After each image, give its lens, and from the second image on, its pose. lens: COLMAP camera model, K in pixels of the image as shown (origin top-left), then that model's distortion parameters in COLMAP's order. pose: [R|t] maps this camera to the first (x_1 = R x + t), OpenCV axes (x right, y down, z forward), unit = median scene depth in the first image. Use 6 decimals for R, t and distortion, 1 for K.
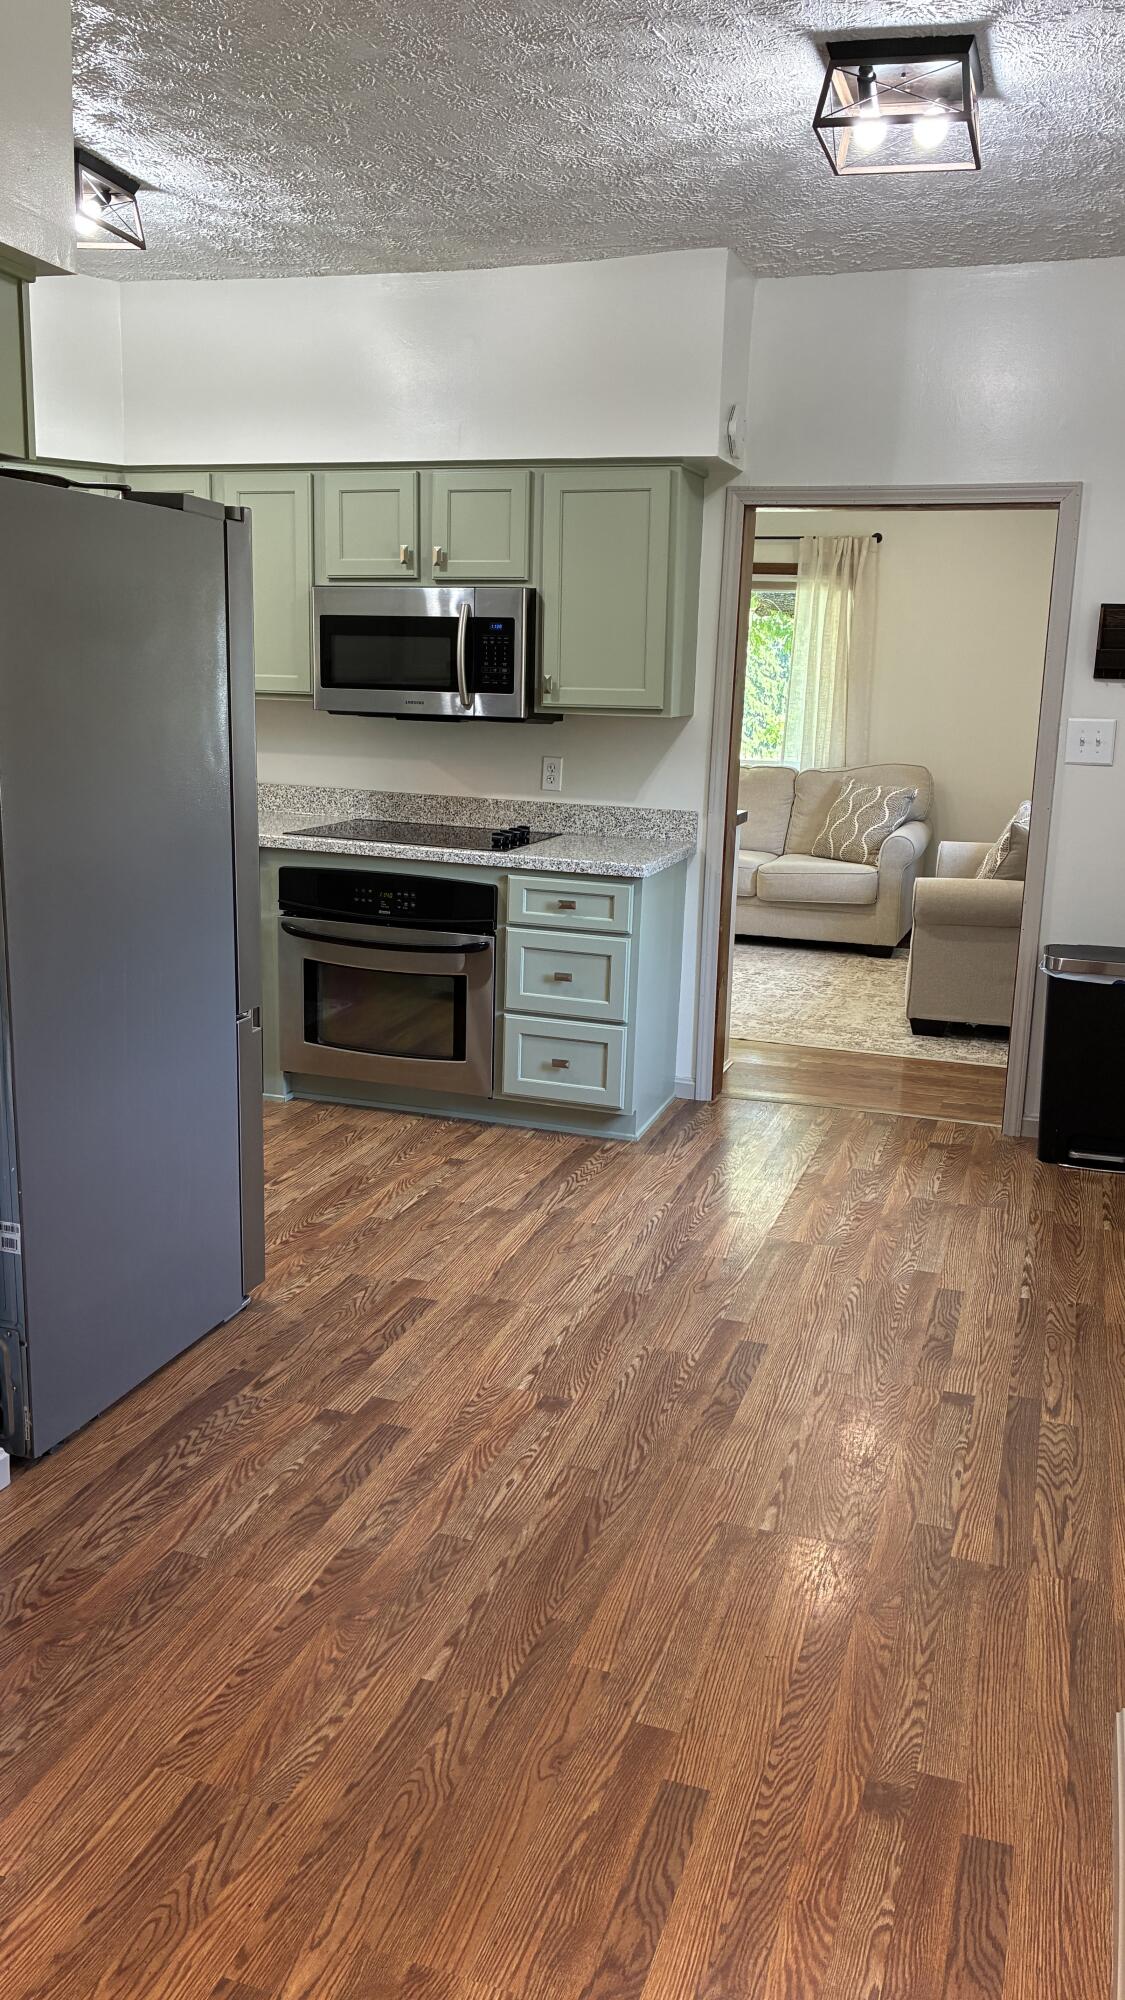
lens RADIAL K [[1515.0, 0, 571.0], [0, 1515.0, 1000.8], [0, 0, 1]] dist [0.033583, -0.022776]
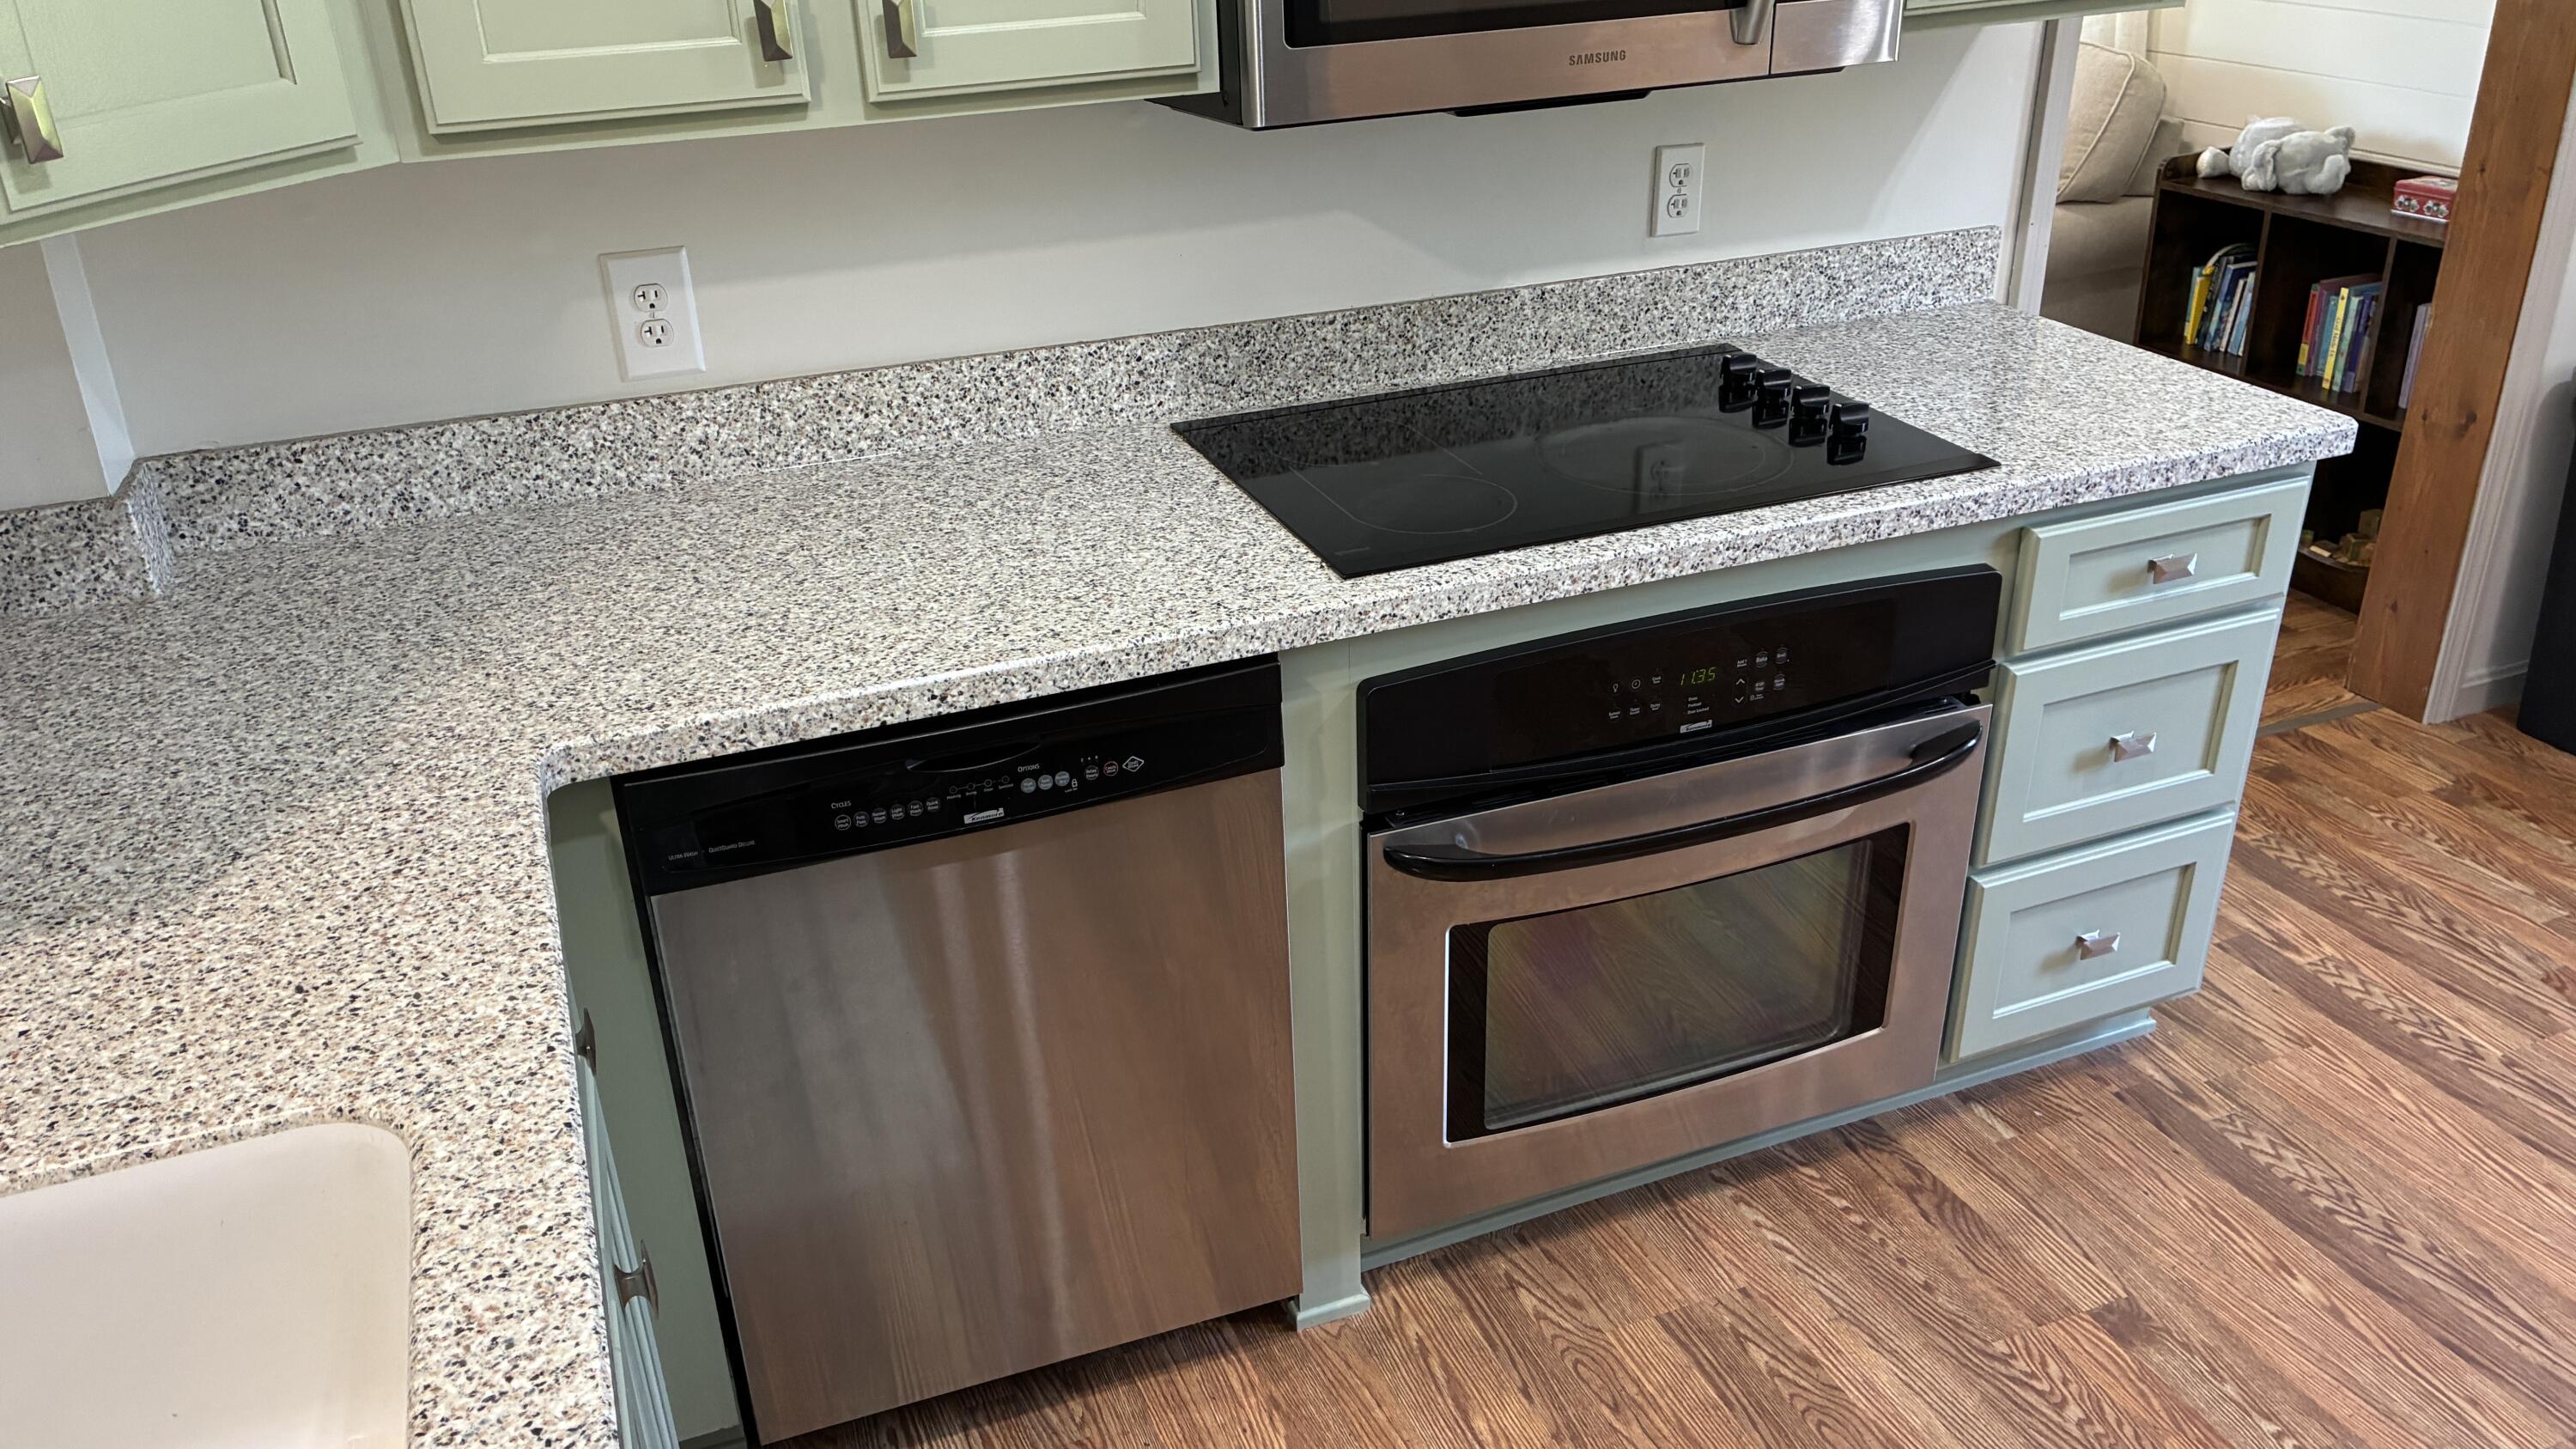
lens RADIAL K [[1951.6, 0, 1280.8], [0, 1951.6, 728.8], [0, 0, 1]] dist [0.033583, -0.022776]
pose [[0.764445, -0.330940, 0.553265, -0.415909], [0.192708, 0.936252, 0.293761, -0.194727], [-0.615213, -0.117946, 0.779488, 0.700887]]
